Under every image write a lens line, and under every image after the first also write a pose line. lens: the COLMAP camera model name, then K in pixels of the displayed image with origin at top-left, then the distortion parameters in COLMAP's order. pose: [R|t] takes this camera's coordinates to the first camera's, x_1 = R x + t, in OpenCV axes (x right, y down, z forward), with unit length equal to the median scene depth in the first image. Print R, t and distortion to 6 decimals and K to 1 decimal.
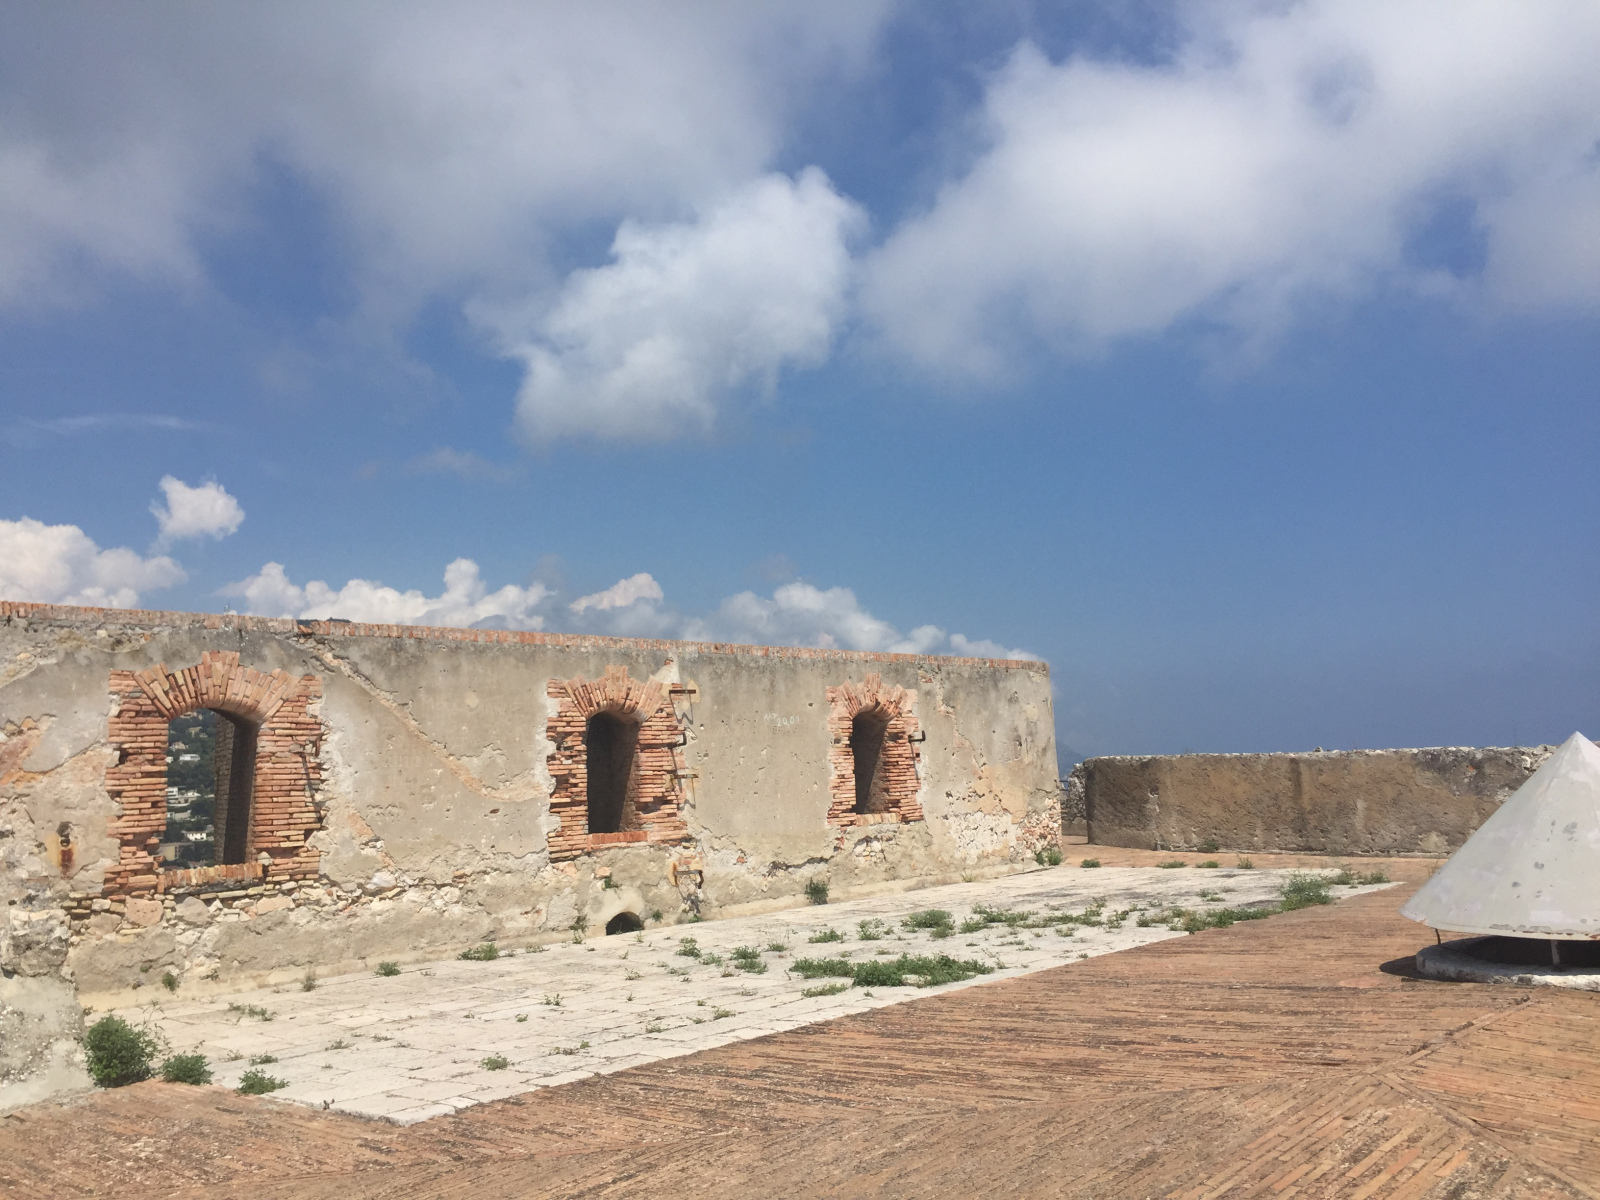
lens RADIAL K [[1374.9, 0, 794.5], [0, 1374.9, 604.1], [0, 0, 1]] dist [0.076140, -0.114815]
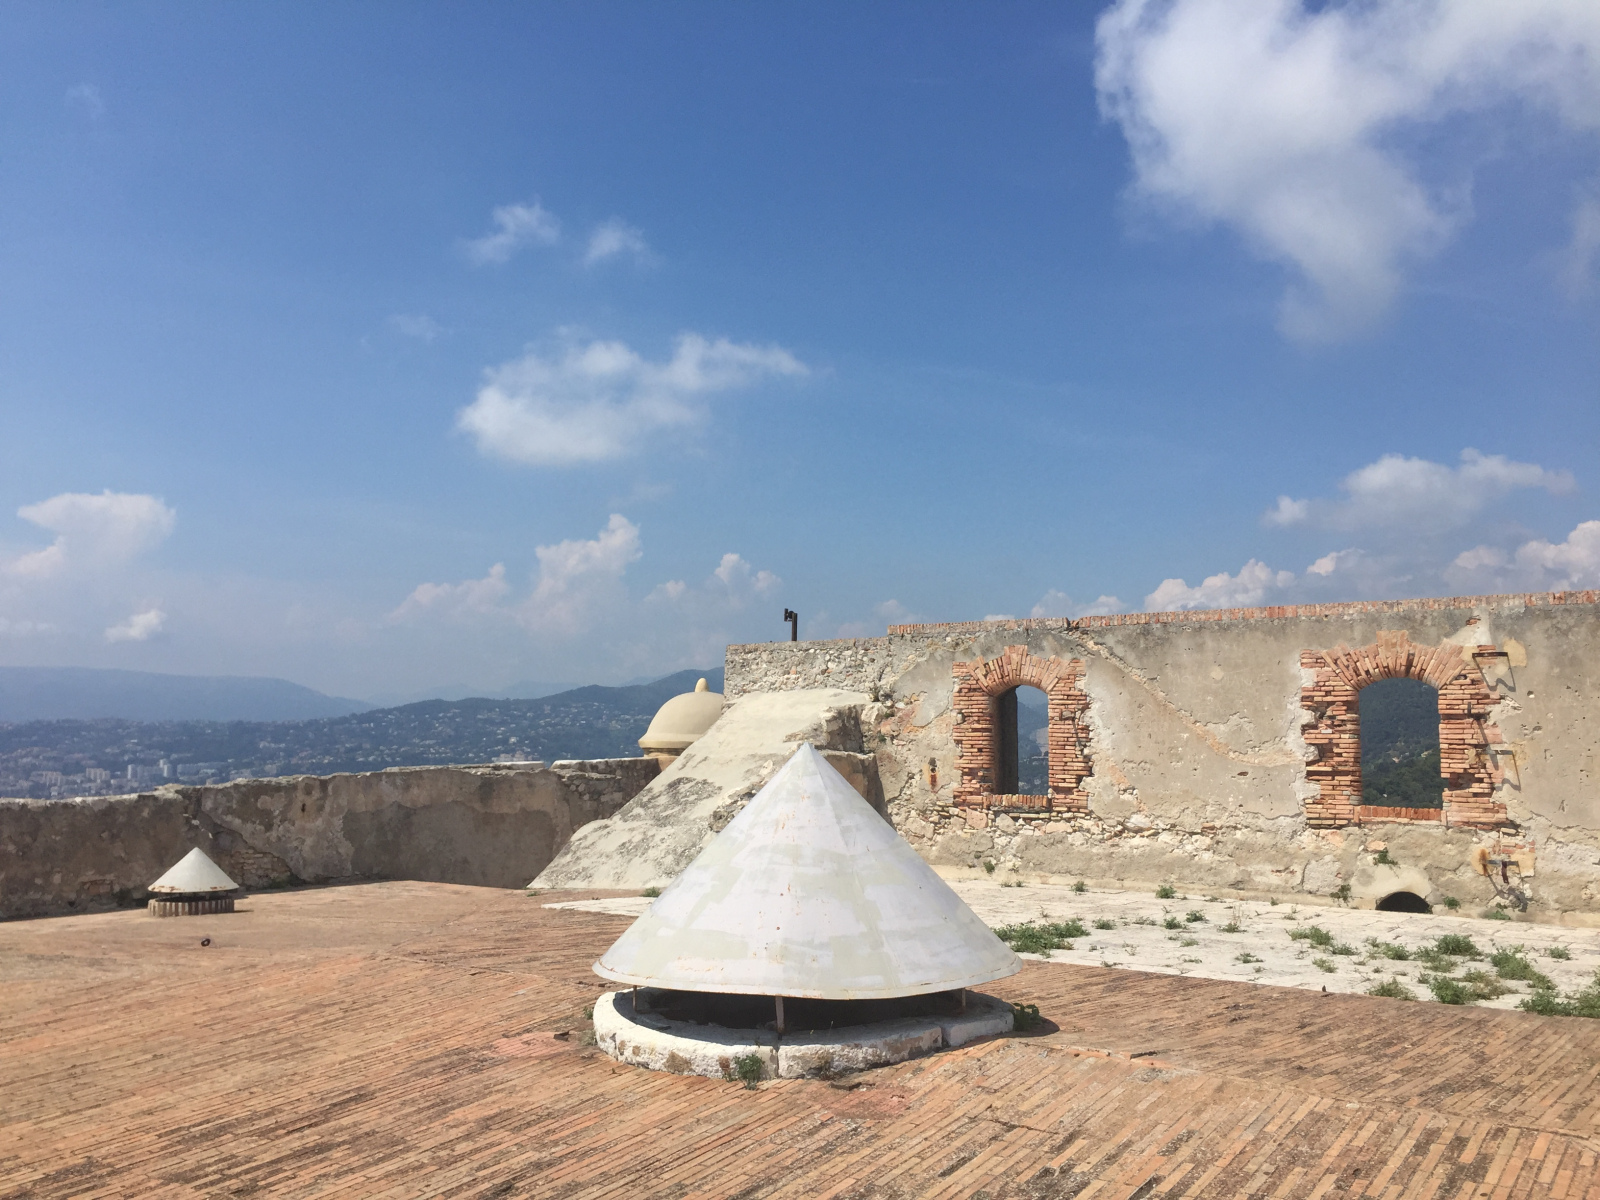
lens RADIAL K [[1374.9, 0, 794.5], [0, 1374.9, 604.1], [0, 0, 1]] dist [0.076140, -0.114815]
pose [[0.104807, -0.046132, -0.993422, 0.864227], [0.120223, 0.992185, -0.033391, 0.010345], [0.987199, -0.115932, 0.109534, 0.555528]]
